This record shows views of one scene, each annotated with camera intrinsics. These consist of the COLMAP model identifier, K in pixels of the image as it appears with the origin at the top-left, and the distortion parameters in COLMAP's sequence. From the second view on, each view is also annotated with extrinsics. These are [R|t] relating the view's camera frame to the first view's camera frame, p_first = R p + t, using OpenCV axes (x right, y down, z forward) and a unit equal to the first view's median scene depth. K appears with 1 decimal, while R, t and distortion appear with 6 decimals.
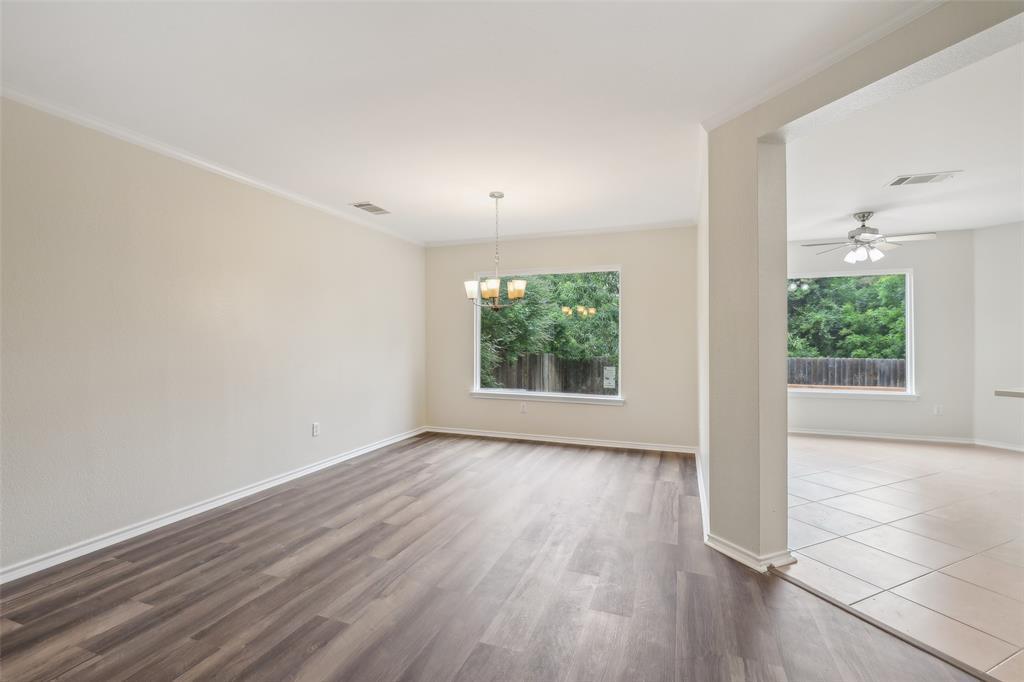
lens RADIAL K [[447.8, 0, 514.2], [0, 447.8, 334.9], [0, 0, 1]] dist [0.003999, -0.001649]
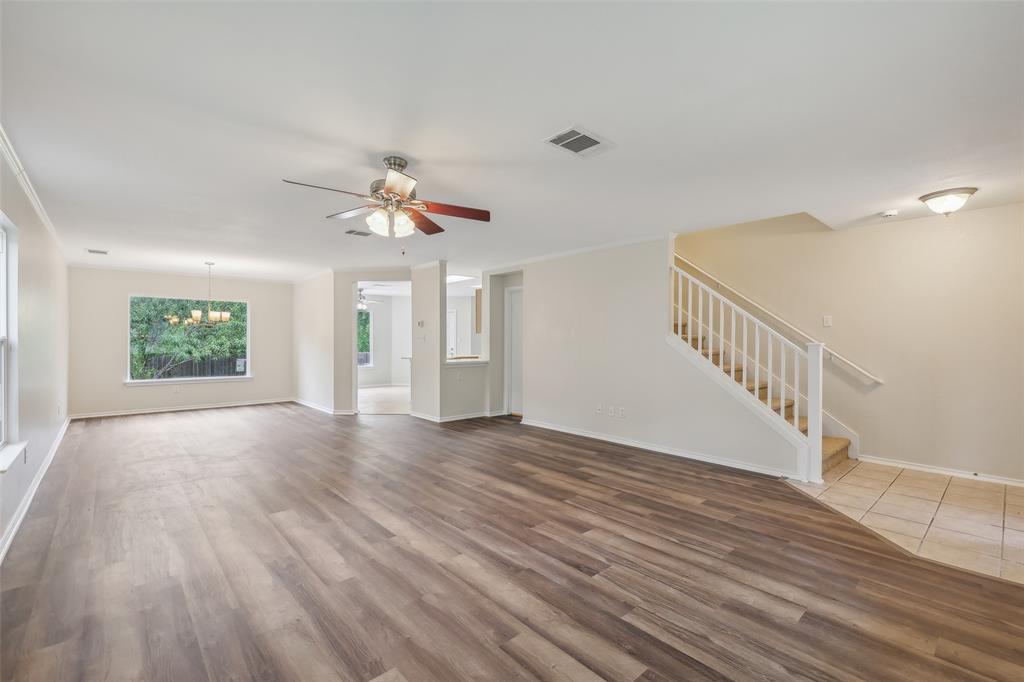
lens RADIAL K [[447.8, 0, 495.8], [0, 447.8, 348.5], [0, 0, 1]] dist [0.003999, -0.001649]
pose [[0.473486, -0.017219, 0.880633, -0.979772], [-0.015201, 0.999500, 0.027716, -0.035275], [-0.880670, -0.026510, 0.472988, -0.776339]]
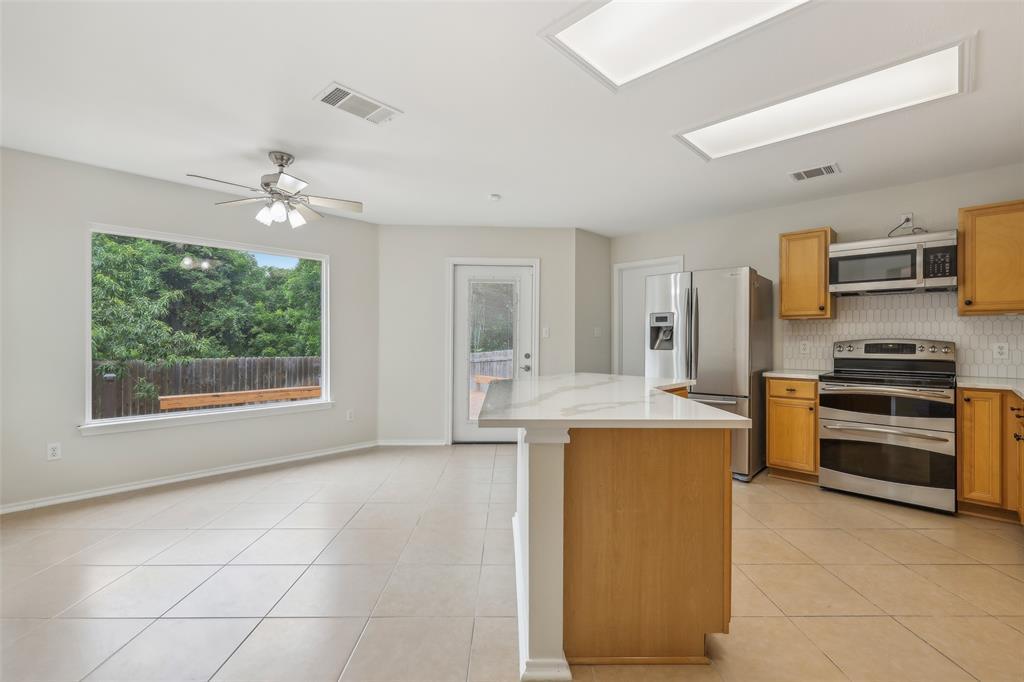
lens RADIAL K [[447.8, 0, 516.9], [0, 447.8, 342.6], [0, 0, 1]] dist [0.003999, -0.001649]
pose [[0.396847, -0.004578, 0.917873, 0.281153], [-0.014637, 0.999829, 0.011316, 0.005503], [-0.917768, -0.017926, 0.396712, 0.380387]]
